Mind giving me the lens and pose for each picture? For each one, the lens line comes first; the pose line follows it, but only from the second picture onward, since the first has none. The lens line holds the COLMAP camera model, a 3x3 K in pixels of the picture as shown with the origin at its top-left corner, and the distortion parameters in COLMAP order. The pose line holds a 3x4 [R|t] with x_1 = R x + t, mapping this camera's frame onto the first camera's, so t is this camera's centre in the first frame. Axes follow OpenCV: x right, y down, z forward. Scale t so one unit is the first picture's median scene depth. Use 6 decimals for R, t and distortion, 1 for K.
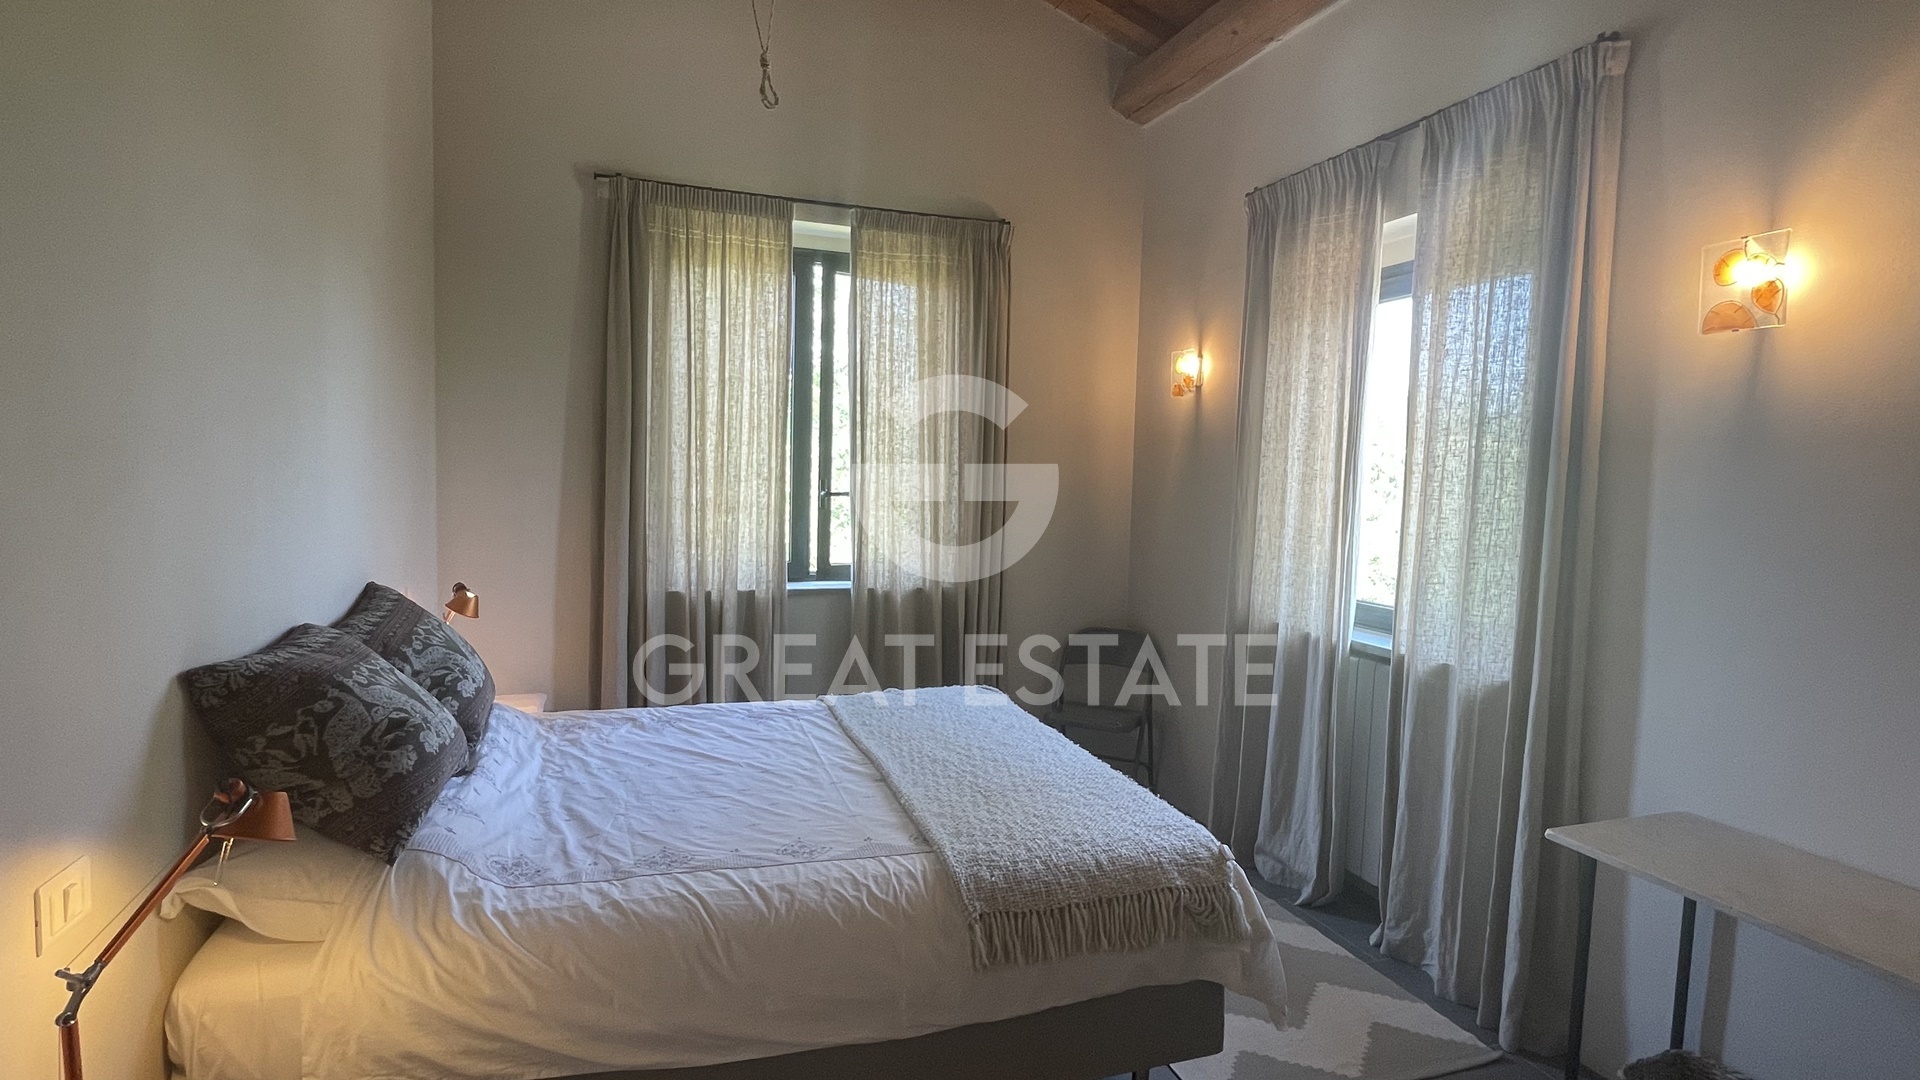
lens RADIAL K [[939.7, 0, 960.0], [0, 939.7, 540.0], [0, 0, 1]] dist [-0.001140, 0.000255]
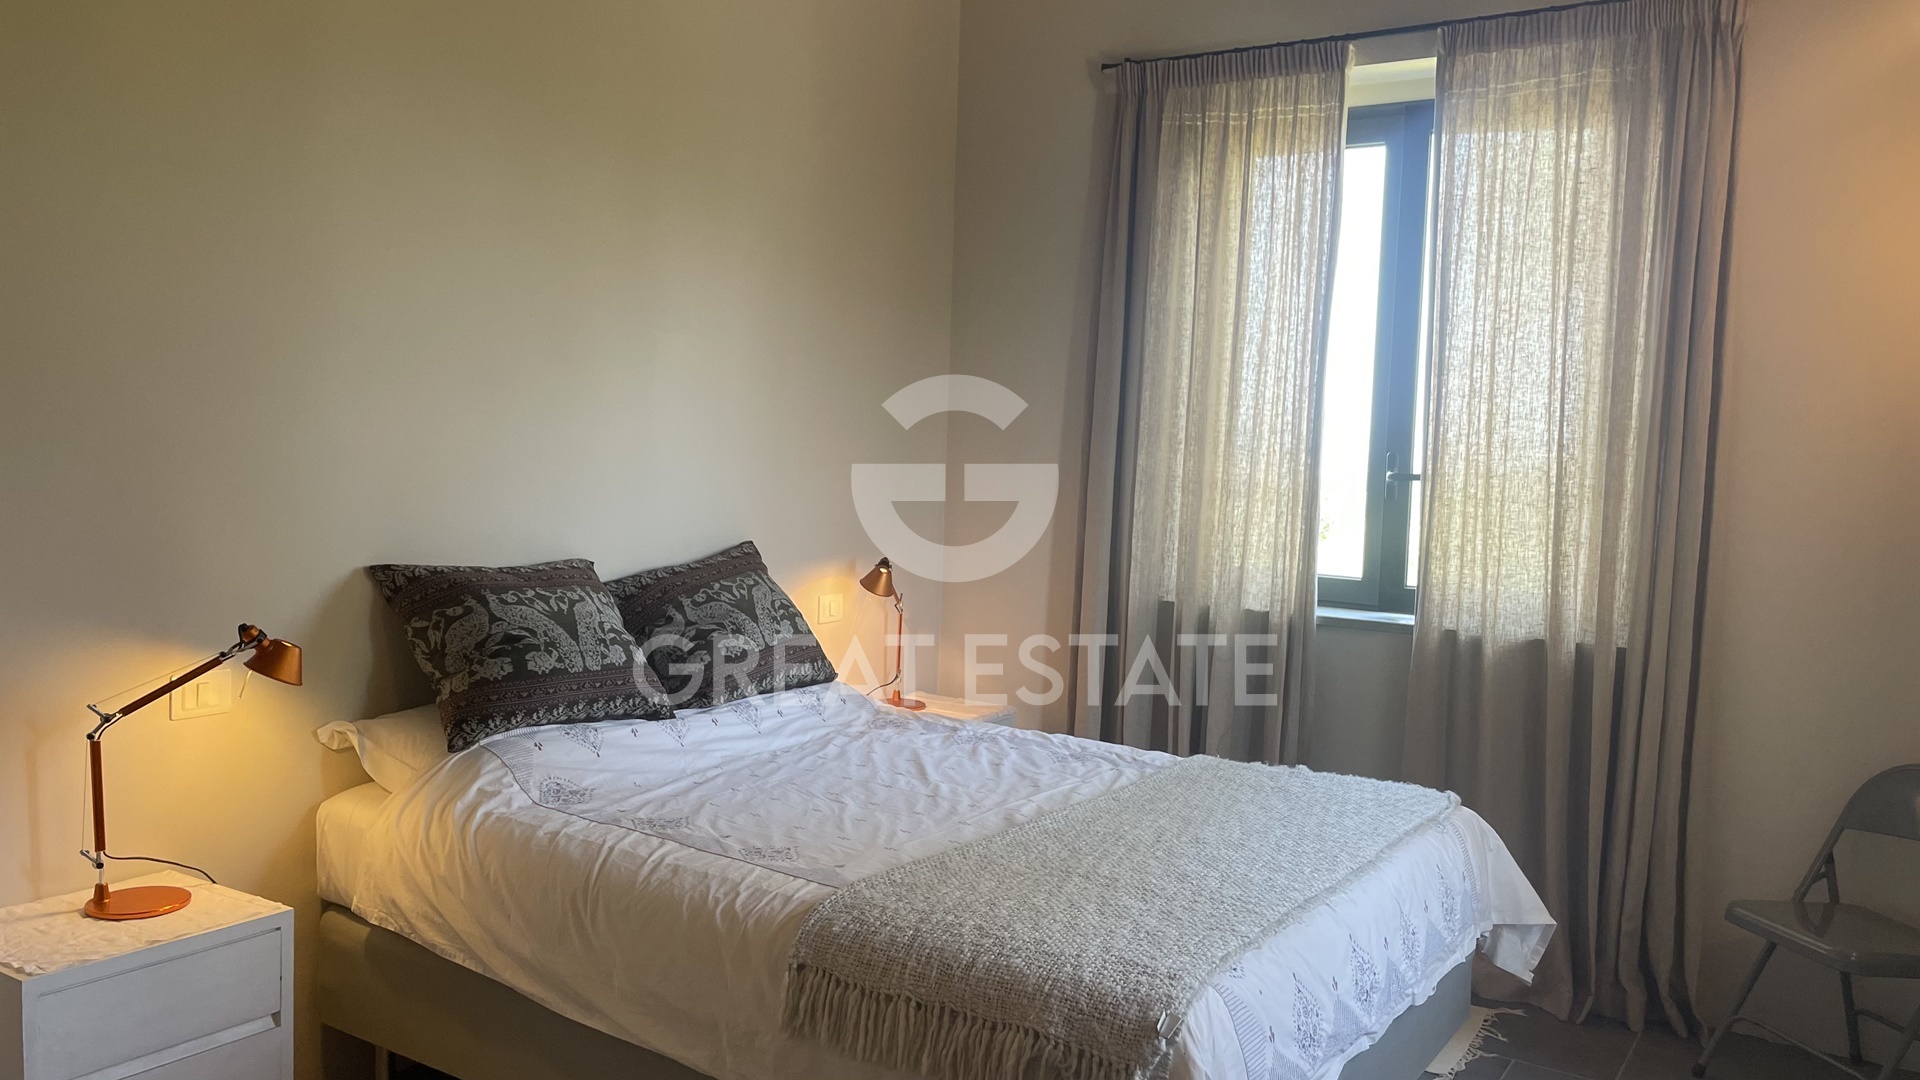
lens RADIAL K [[1447.0, 0, 960.0], [0, 1447.0, 540.0], [0, 0, 1]] dist [0.097254, -0.143500]
pose [[0.613175, 0.050895, -0.788306, 0.533196], [-0.076317, 0.997071, 0.005011, 0.013842], [0.786252, 0.057088, 0.615264, 0.167258]]
